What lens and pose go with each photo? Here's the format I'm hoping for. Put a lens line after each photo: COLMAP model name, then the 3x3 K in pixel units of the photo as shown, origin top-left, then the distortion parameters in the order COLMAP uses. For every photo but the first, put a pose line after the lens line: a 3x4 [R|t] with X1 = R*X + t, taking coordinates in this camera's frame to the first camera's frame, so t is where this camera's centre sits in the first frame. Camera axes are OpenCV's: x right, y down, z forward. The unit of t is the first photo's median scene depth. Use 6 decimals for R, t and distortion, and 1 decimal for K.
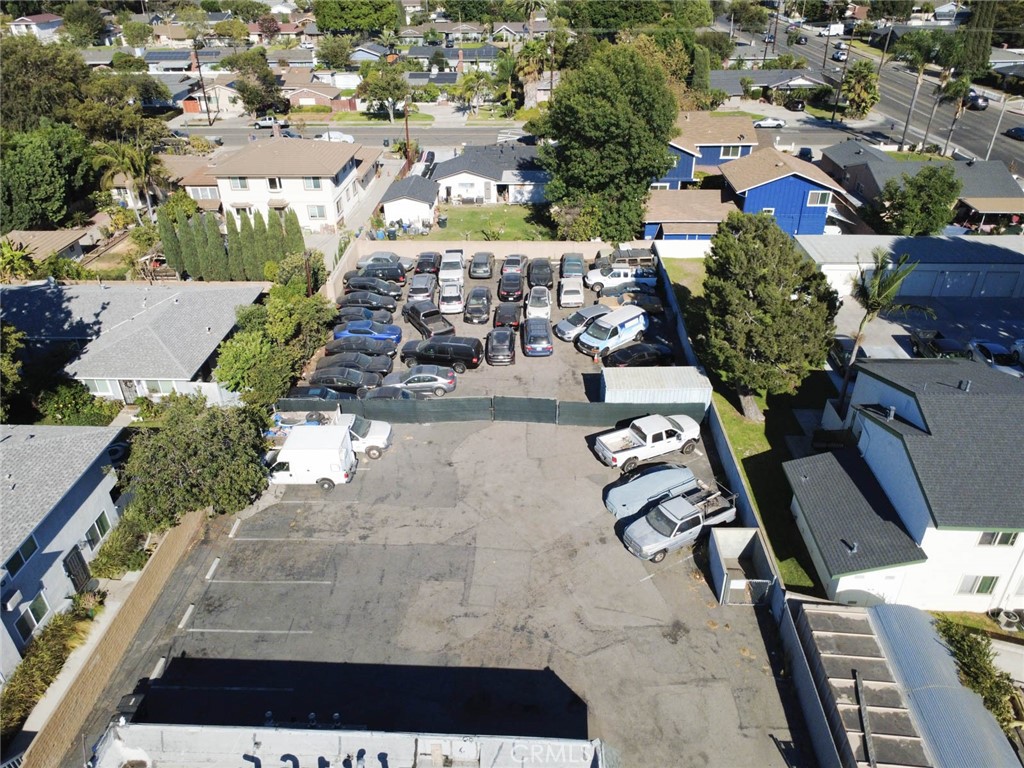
lens RADIAL K [[742.5, 0, 508.4], [0, 742.5, 383.7], [0, 0, 1]] dist [-0.001152, 0.004380]
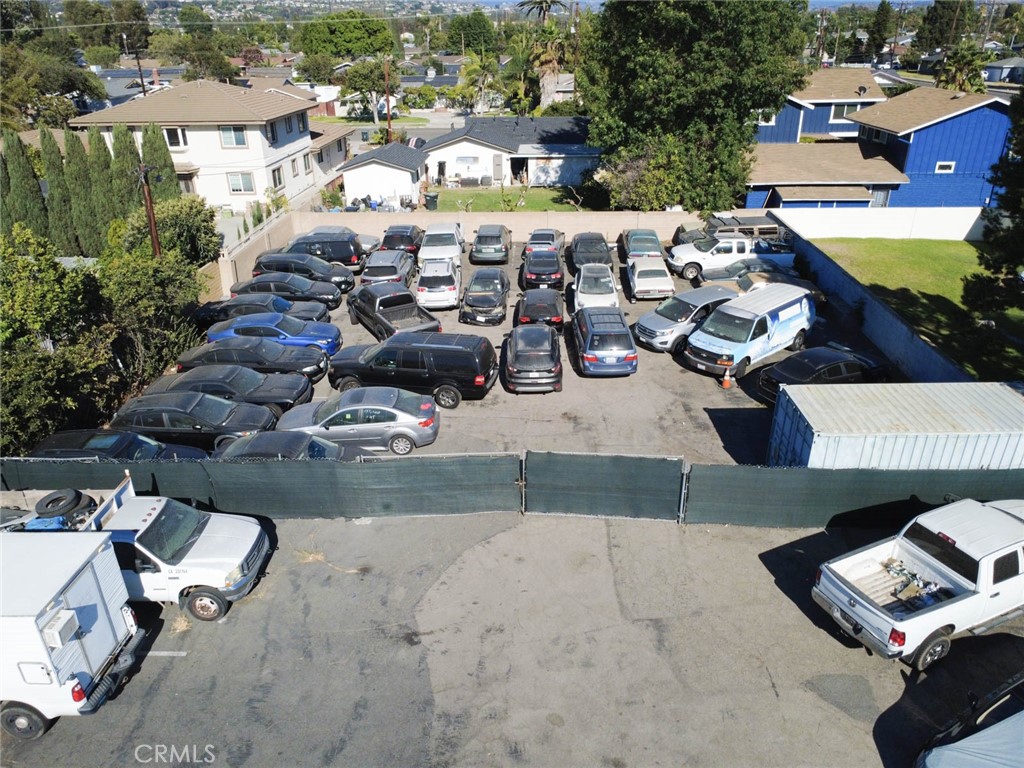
lens RADIAL K [[742.5, 0, 508.4], [0, 742.5, 383.7], [0, 0, 1]] dist [-0.001152, 0.004380]
pose [[0.999995, 0.000471, -0.003249, -0.022034], [-0.000785, 0.995233, -0.097525, 0.015002], [0.003188, 0.097527, 0.995228, 0.459351]]
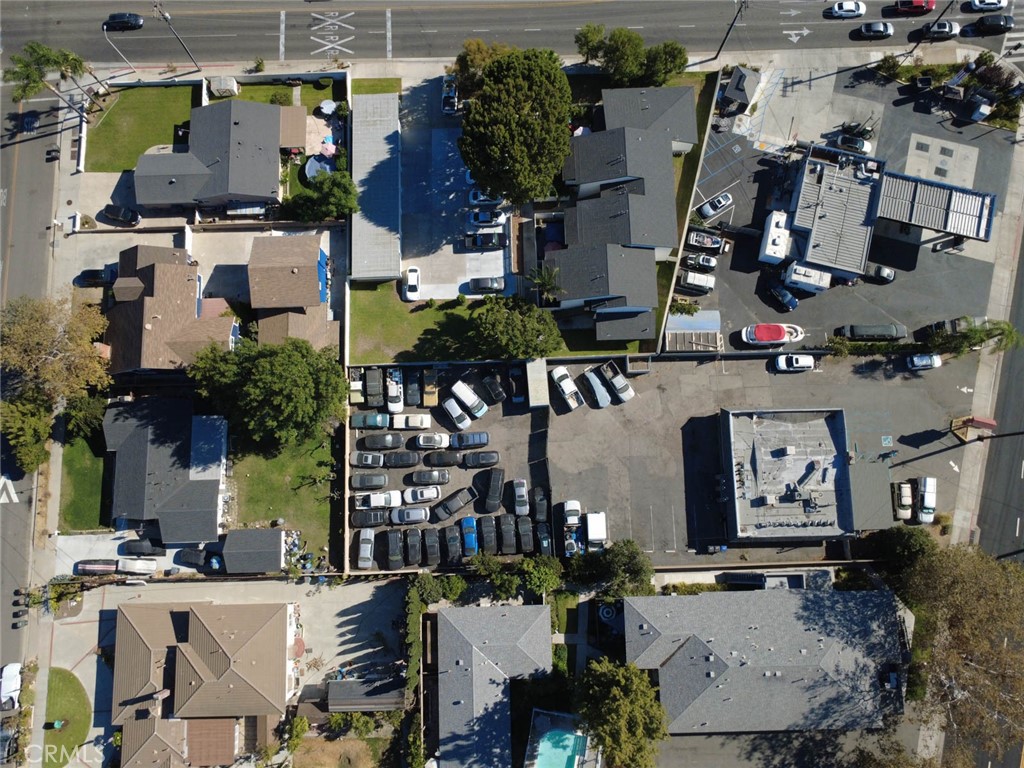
lens RADIAL K [[742.5, 0, 508.4], [0, 742.5, 383.7], [0, 0, 1]] dist [-0.001152, 0.004380]
pose [[-0.073738, -0.983411, 0.165727, -0.125904], [0.525036, 0.103004, 0.844824, -1.471191], [-0.847880, 0.149308, 0.508731, -0.028556]]
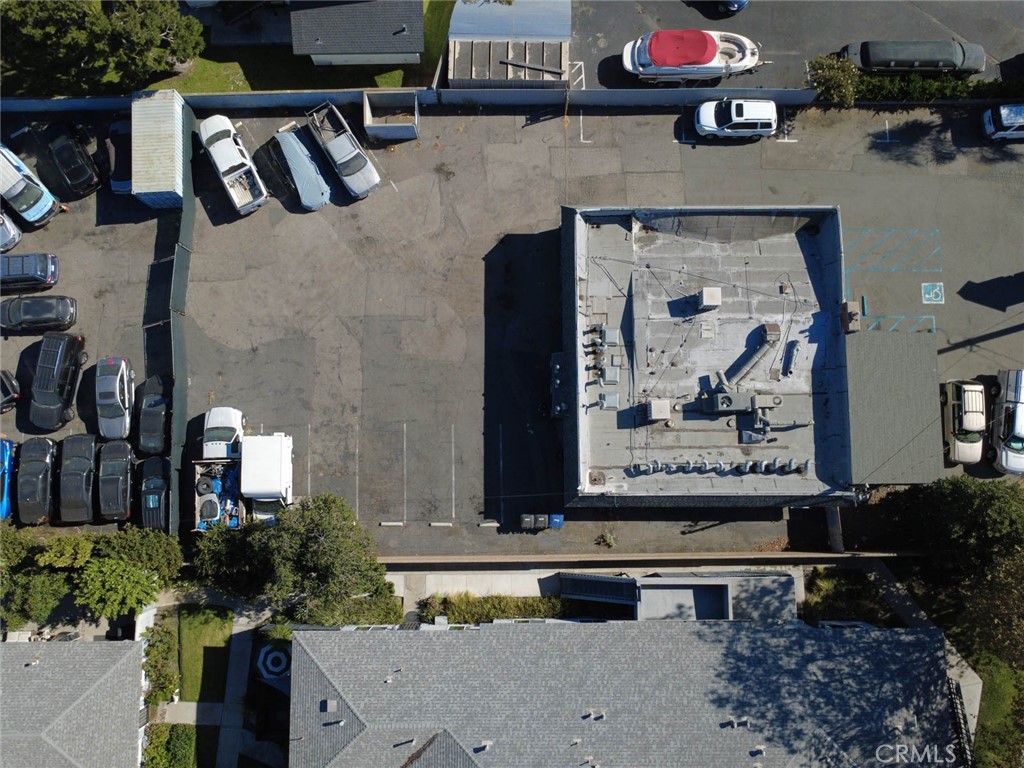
lens RADIAL K [[742.5, 0, 508.4], [0, 742.5, 383.7], [0, 0, 1]] dist [-0.001152, 0.004380]
pose [[-0.053895, -0.990971, 0.122765, -0.202147], [0.526729, 0.076234, 0.846608, -0.435902], [-0.848323, 0.110292, 0.517865, 0.106988]]
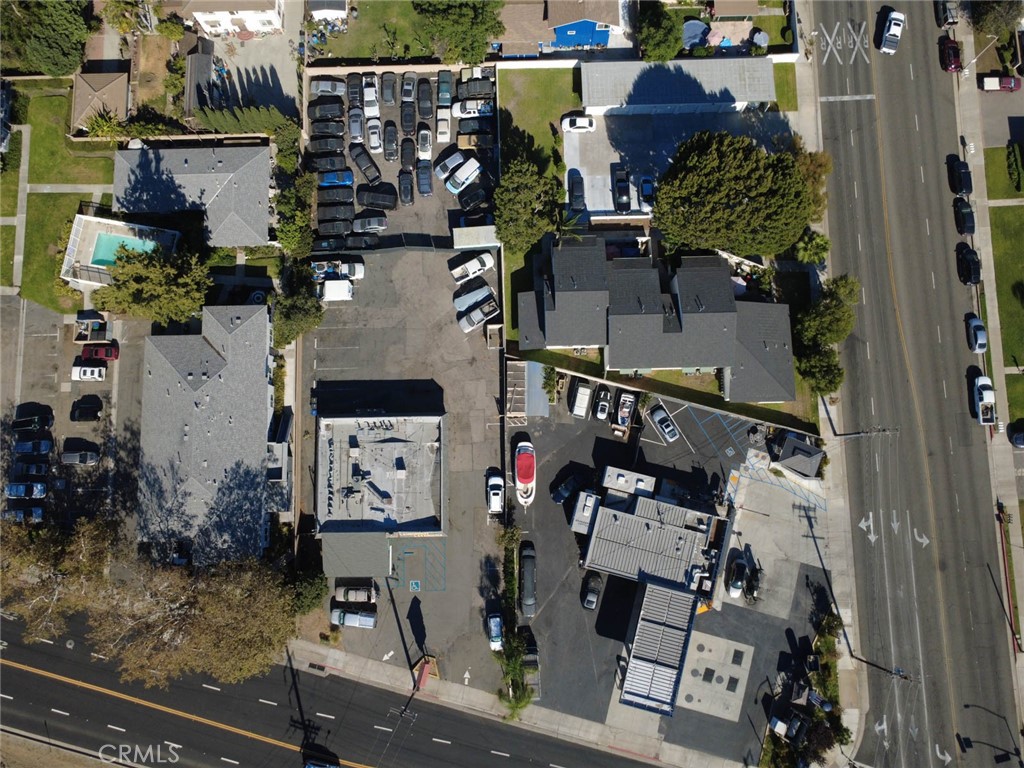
lens RADIAL K [[742.5, 0, 508.4], [0, 742.5, 383.7], [0, 0, 1]] dist [-0.001152, 0.004380]
pose [[0.997858, -0.065182, 0.005606, 0.195595], [0.036532, 0.626233, 0.778780, -1.141547], [-0.054273, -0.776907, 0.627272, -0.589583]]
